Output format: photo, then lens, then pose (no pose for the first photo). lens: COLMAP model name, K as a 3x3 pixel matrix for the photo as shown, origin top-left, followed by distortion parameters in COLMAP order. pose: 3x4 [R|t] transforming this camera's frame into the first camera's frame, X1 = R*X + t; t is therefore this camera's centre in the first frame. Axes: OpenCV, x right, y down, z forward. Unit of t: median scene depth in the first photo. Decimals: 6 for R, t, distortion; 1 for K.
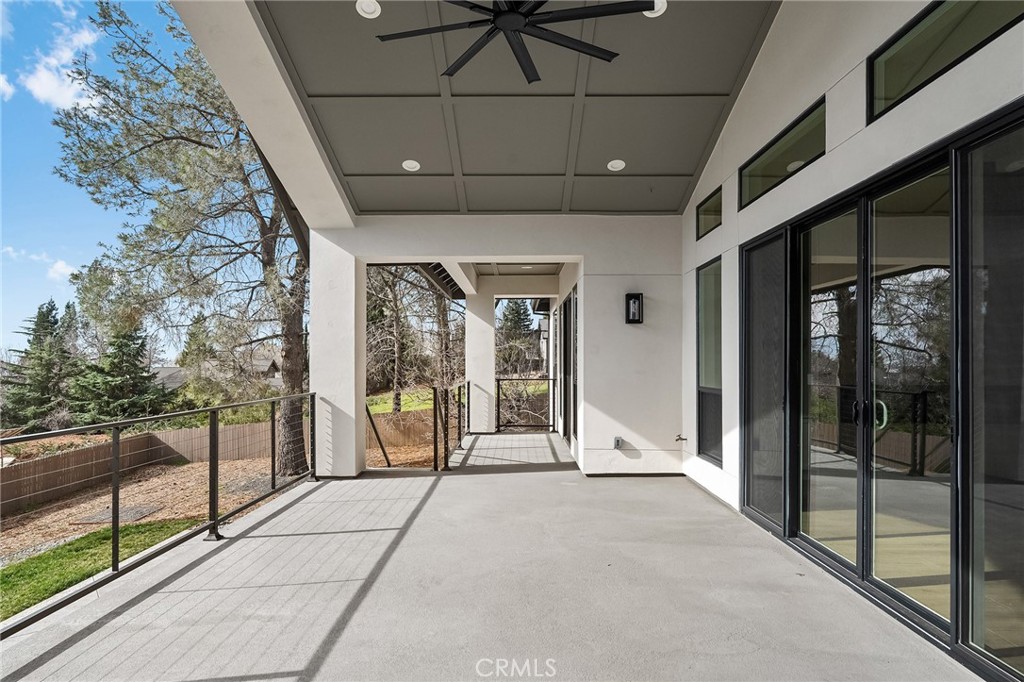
lens RADIAL K [[619.5, 0, 510.4], [0, 619.5, 354.9], [0, 0, 1]] dist [-0.003908, 0.000316]
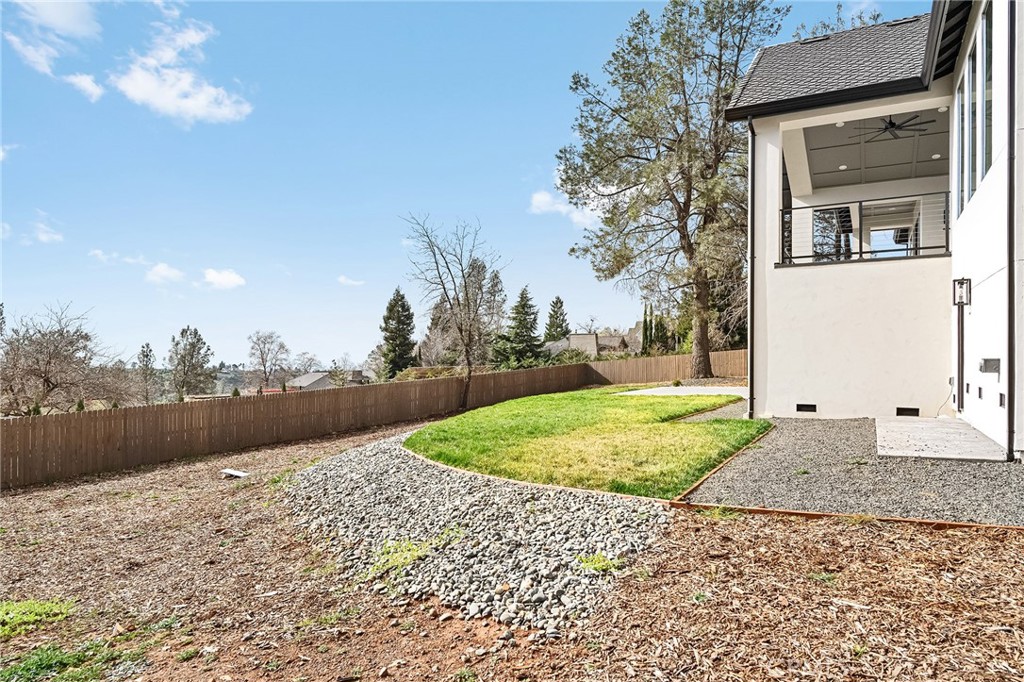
lens RADIAL K [[659.5, 0, 512.0], [0, 659.5, 357.1], [0, 0, 1]] dist [-0.001940, -0.000246]
pose [[0.883308, 0.003677, -0.468778, -0.023596], [0.002532, 0.999917, 0.012614, 0.121646], [0.468786, -0.012329, 0.883226, -0.565873]]
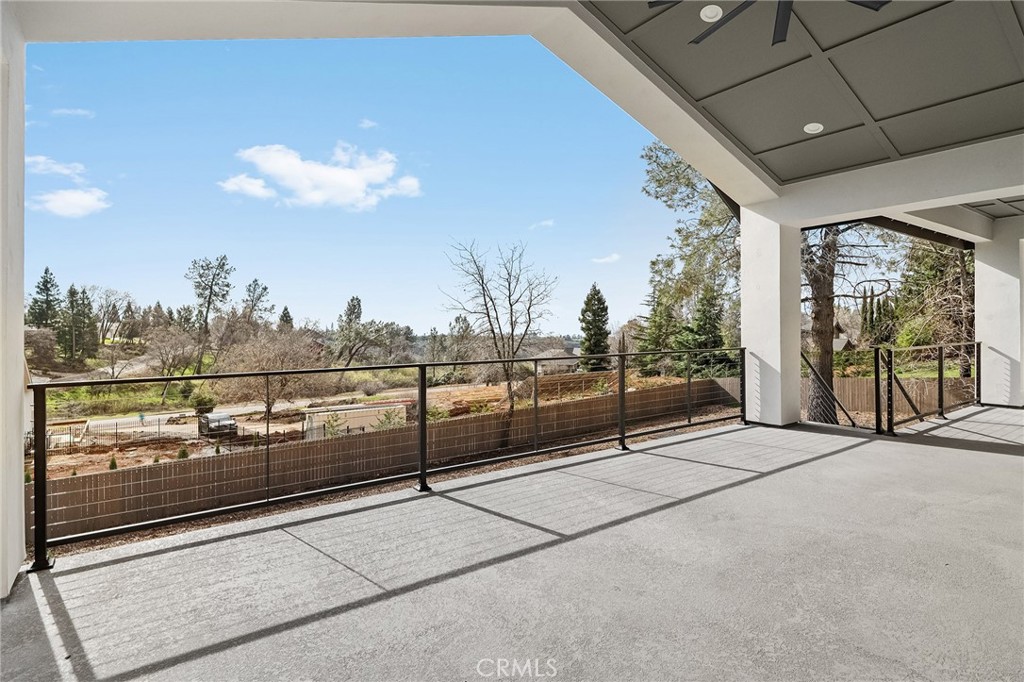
lens RADIAL K [[527.8, 0, 510.9], [0, 527.8, 321.8], [0, 0, 1]] dist [-0.006826, -0.000191]
pose [[0.593614, -0.006064, -0.804727, 0.064679], [0.011525, 0.999933, 0.000966, 0.002024], [0.804668, -0.009848, 0.593644, 0.021147]]
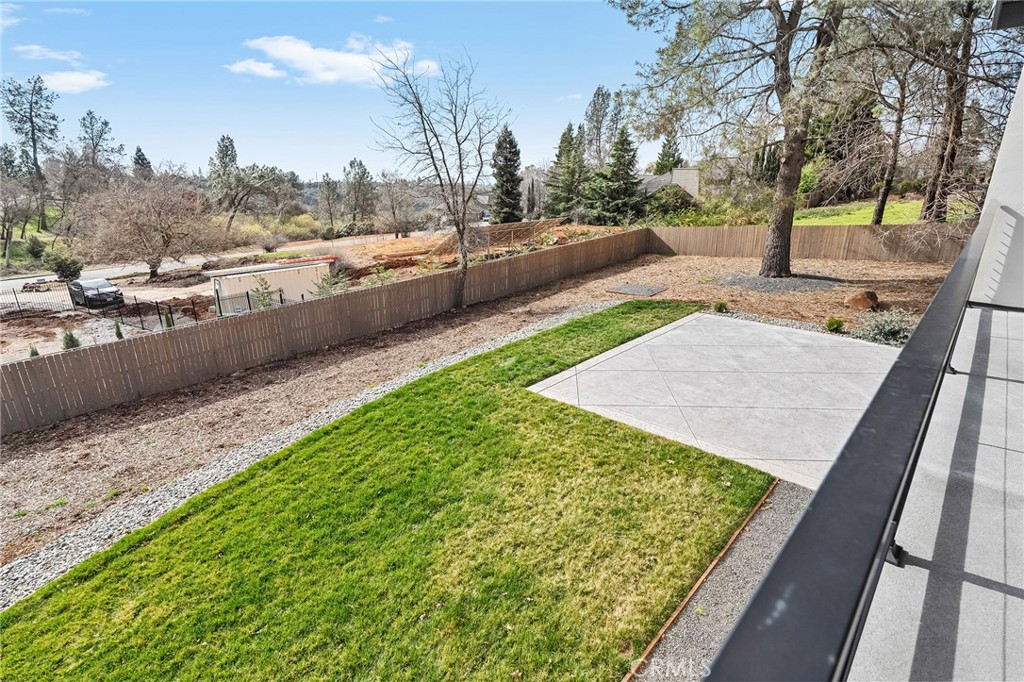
lens RADIAL K [[508.0, 0, 512.1], [0, 508.0, 347.4], [0, 0, 1]] dist [-0.003759, 0.000527]
pose [[0.742313, 0.221753, -0.632295, -0.097814], [0.005094, 0.941754, 0.336264, 0.005426], [0.670034, -0.252834, 0.697947, 0.022590]]
